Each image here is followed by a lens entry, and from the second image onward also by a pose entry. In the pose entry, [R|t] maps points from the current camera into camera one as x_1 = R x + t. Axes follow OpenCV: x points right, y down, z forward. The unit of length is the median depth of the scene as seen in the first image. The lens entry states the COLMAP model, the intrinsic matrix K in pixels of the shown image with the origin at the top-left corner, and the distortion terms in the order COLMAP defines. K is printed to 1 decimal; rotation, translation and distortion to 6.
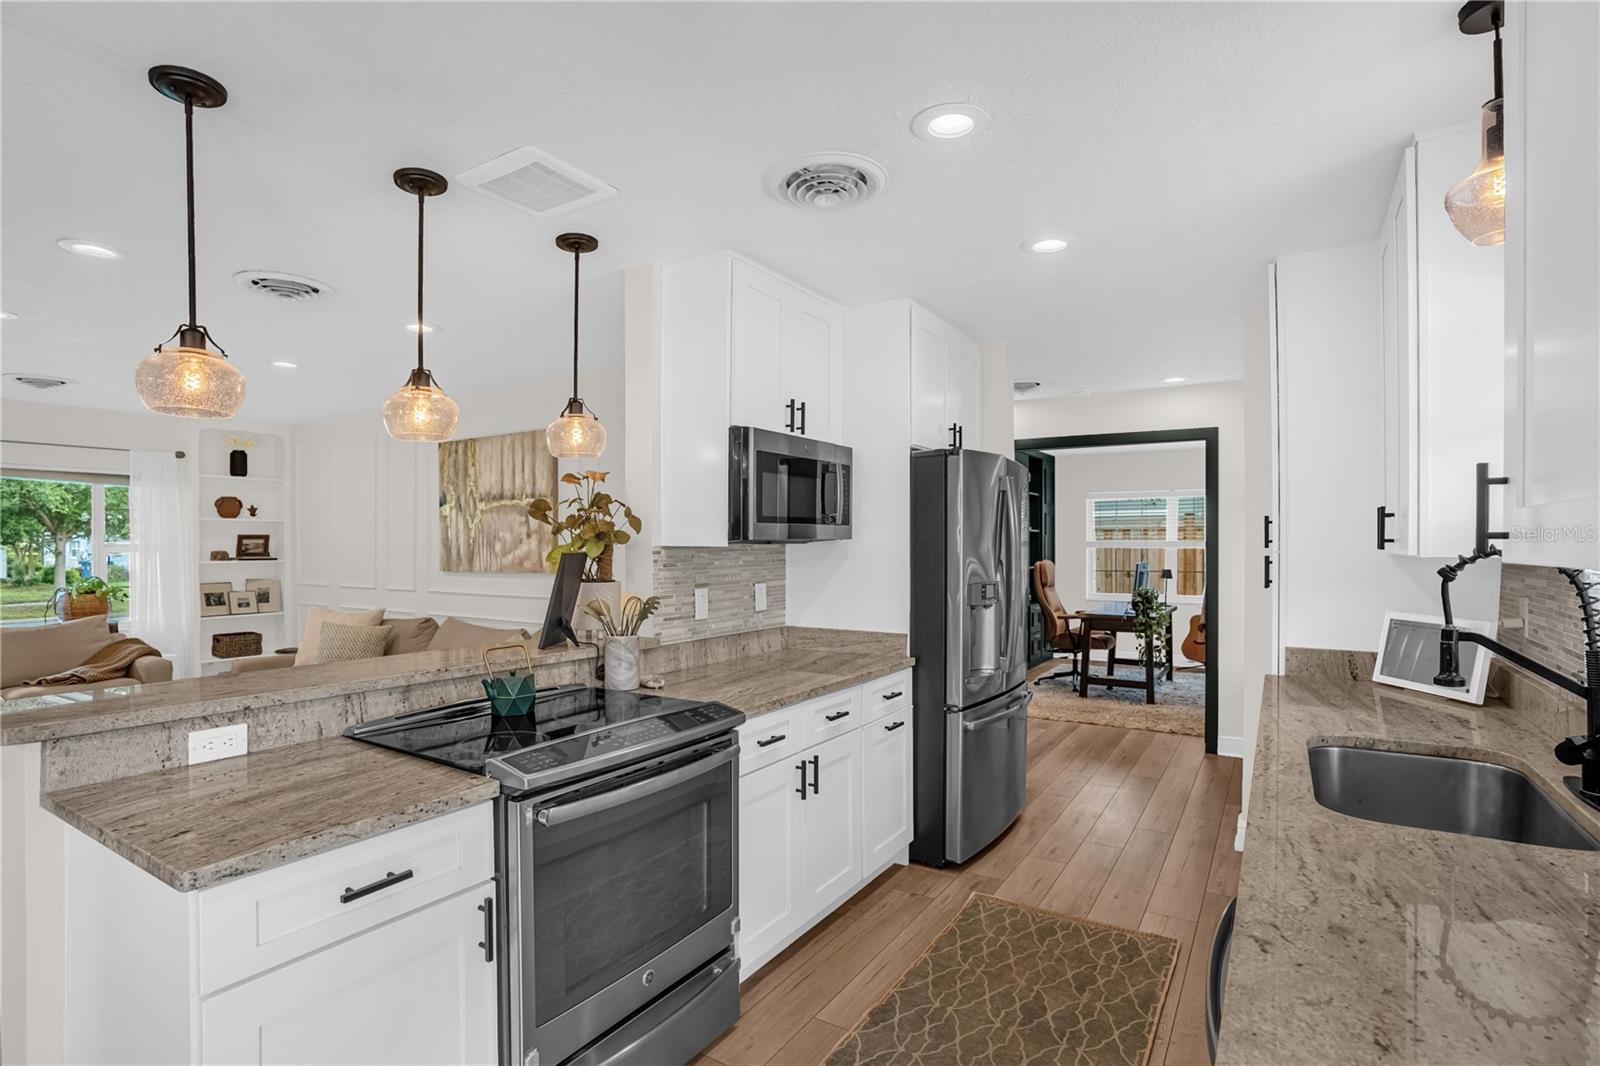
lens RADIAL K [[793.8, 0, 795.4], [0, 793.8, 552.0], [0, 0, 1]] dist [-0.078359, 0.039944]
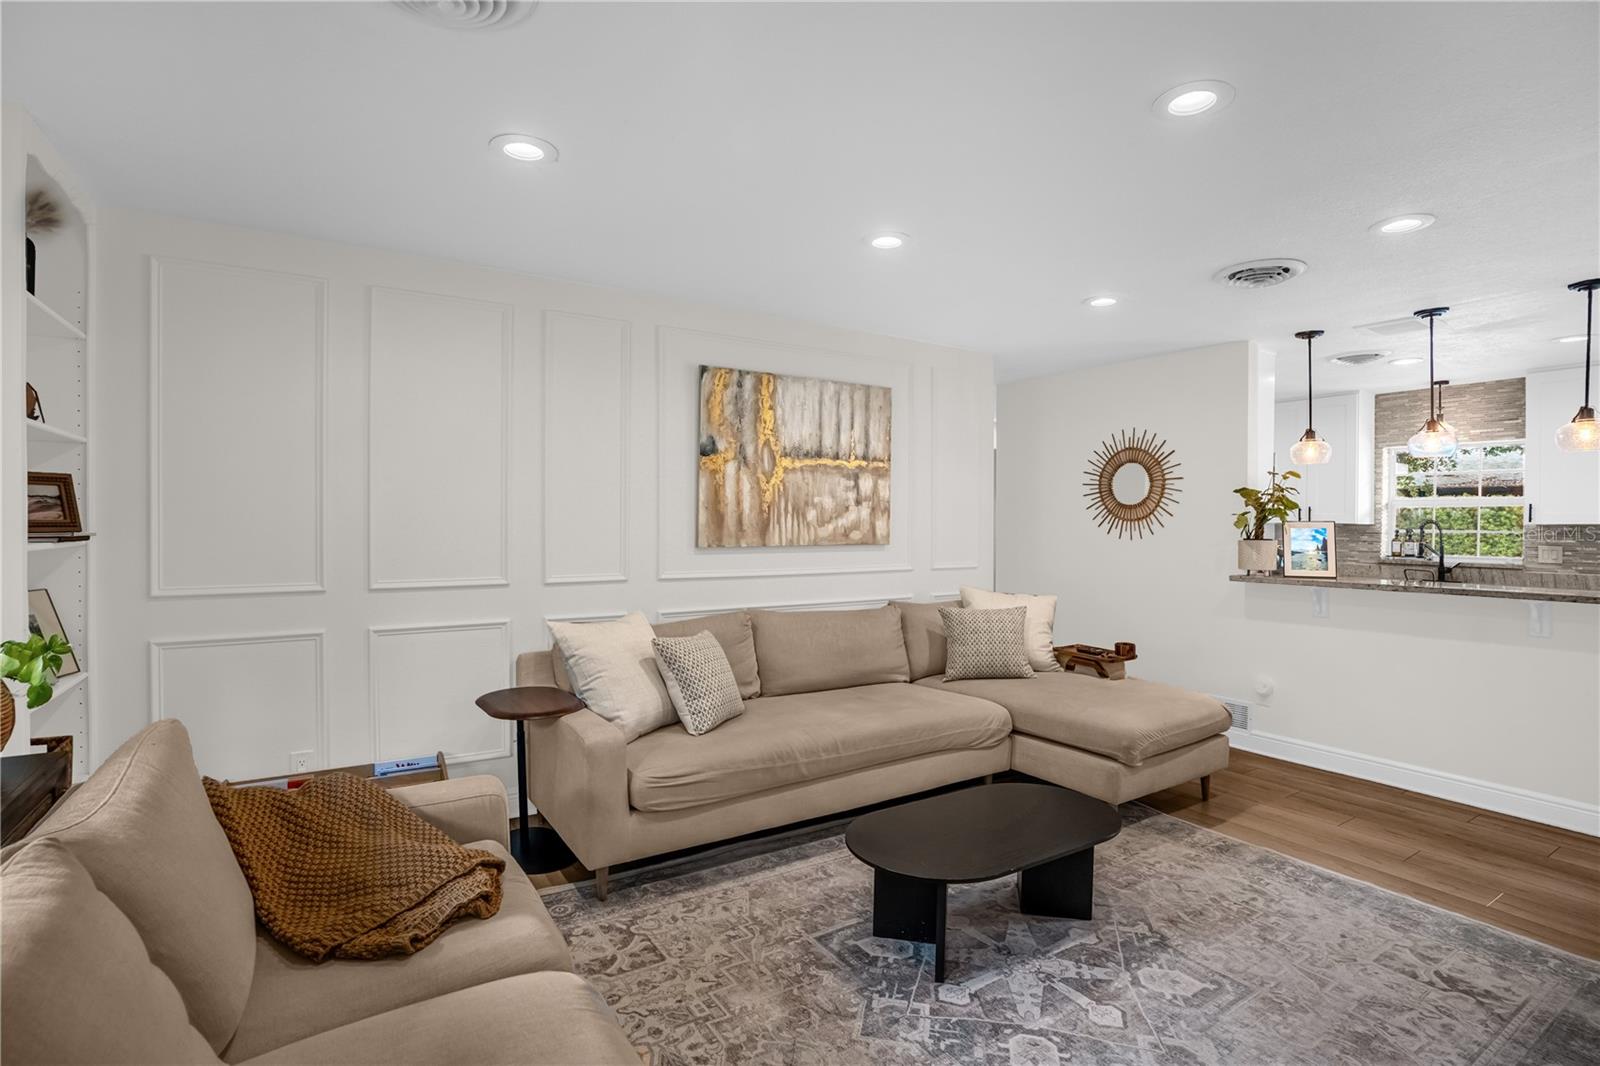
lens RADIAL K [[772.7, 0, 800.0], [0, 772.7, 533.0], [0, 0, 1]] dist [-0.072282, 0.028552]
pose [[0.422643, -0.011692, 0.906221, -1.876290], [-0.001027, 0.999910, 0.013379, 0.003088], [-0.906296, -0.006585, 0.422593, 1.125026]]
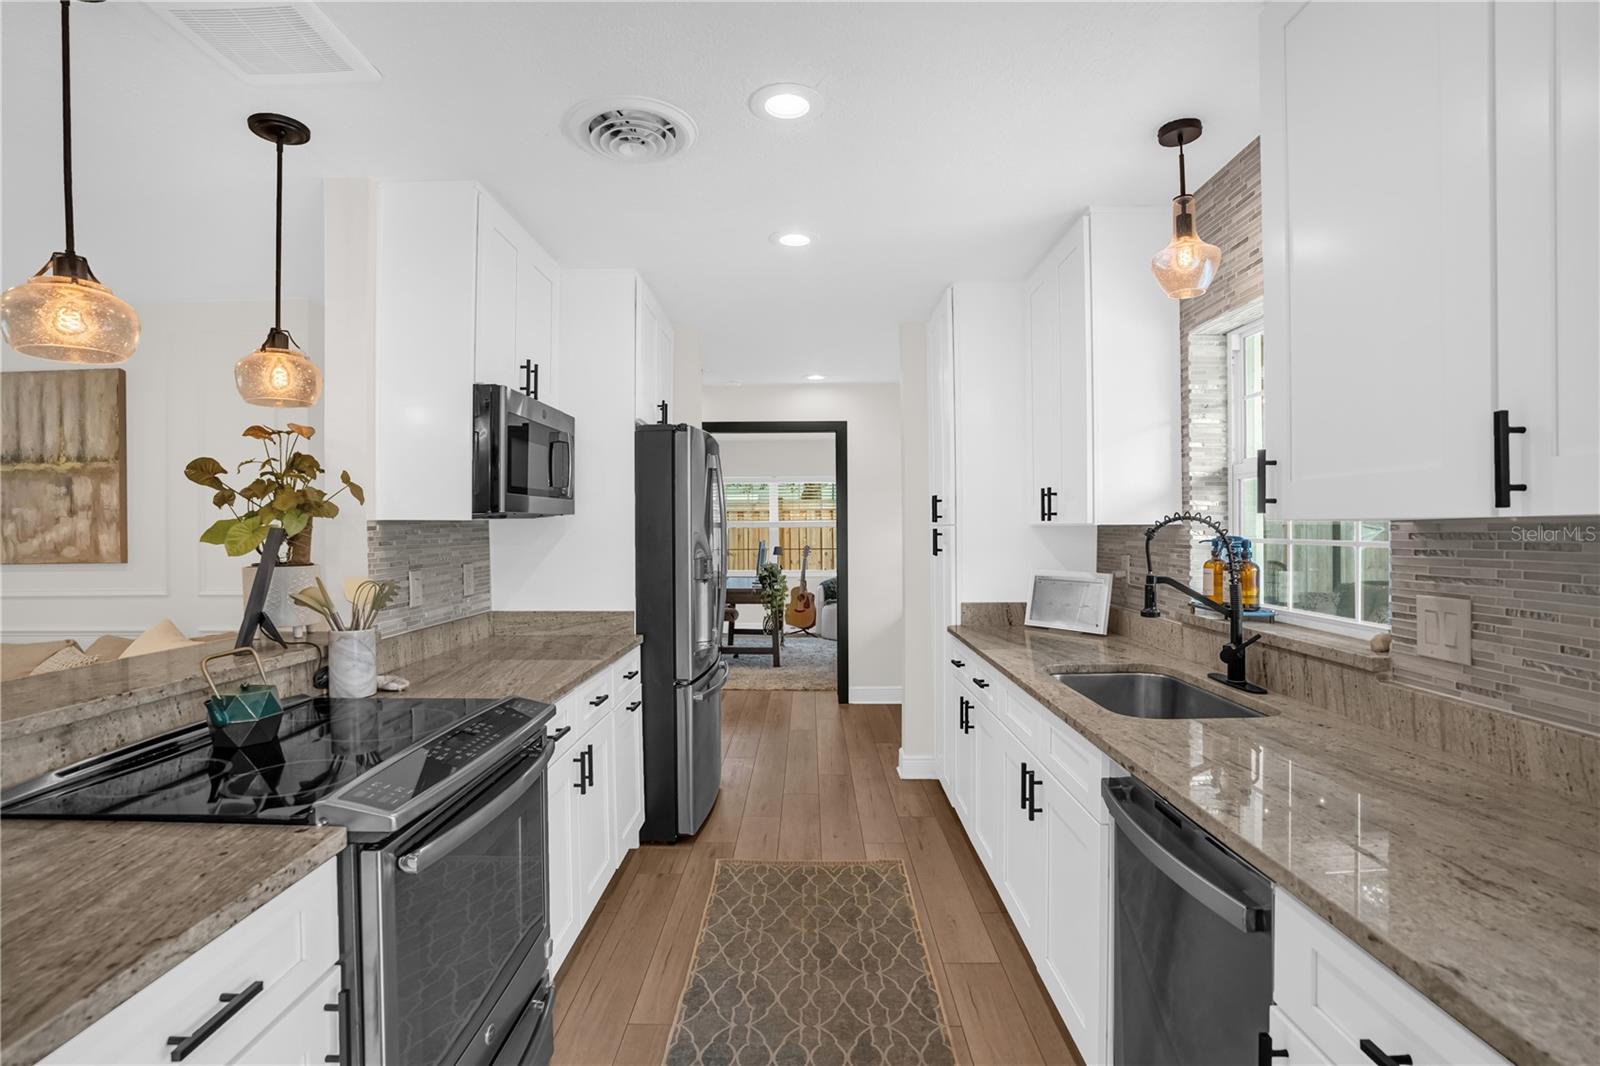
lens RADIAL K [[772.7, 0, 800.0], [0, 772.7, 533.0], [0, 0, 1]] dist [-0.072282, 0.028552]
pose [[0.852122, -0.008644, 0.523272, -0.196825], [0.010902, 0.999940, -0.001237, 0.010604], [-0.523230, 0.006759, 0.852165, 0.088230]]
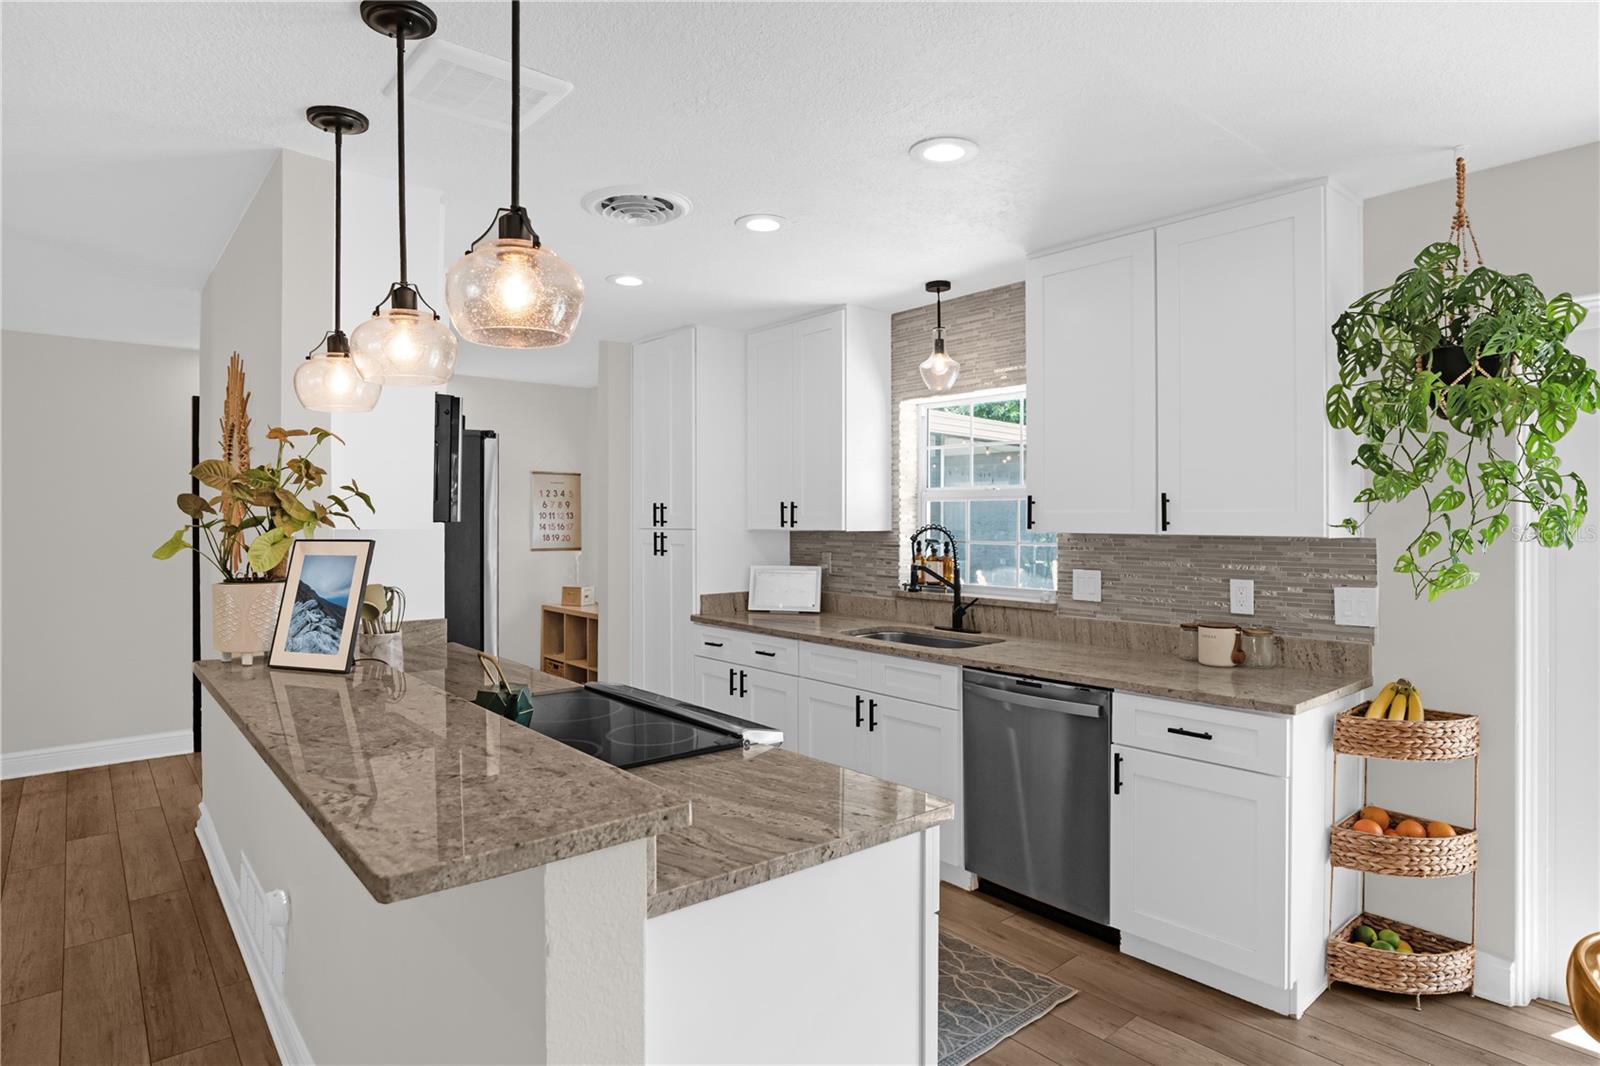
lens RADIAL K [[875.2, 0, 800.0], [0, 875.2, 533.0], [0, 0, 1]] dist [-0.079108, -0.000156]
pose [[0.299267, -0.013929, 0.954068, -0.792425], [0.009435, 0.999888, 0.011638, -0.009811], [-0.954123, 0.005518, 0.299365, 0.297957]]
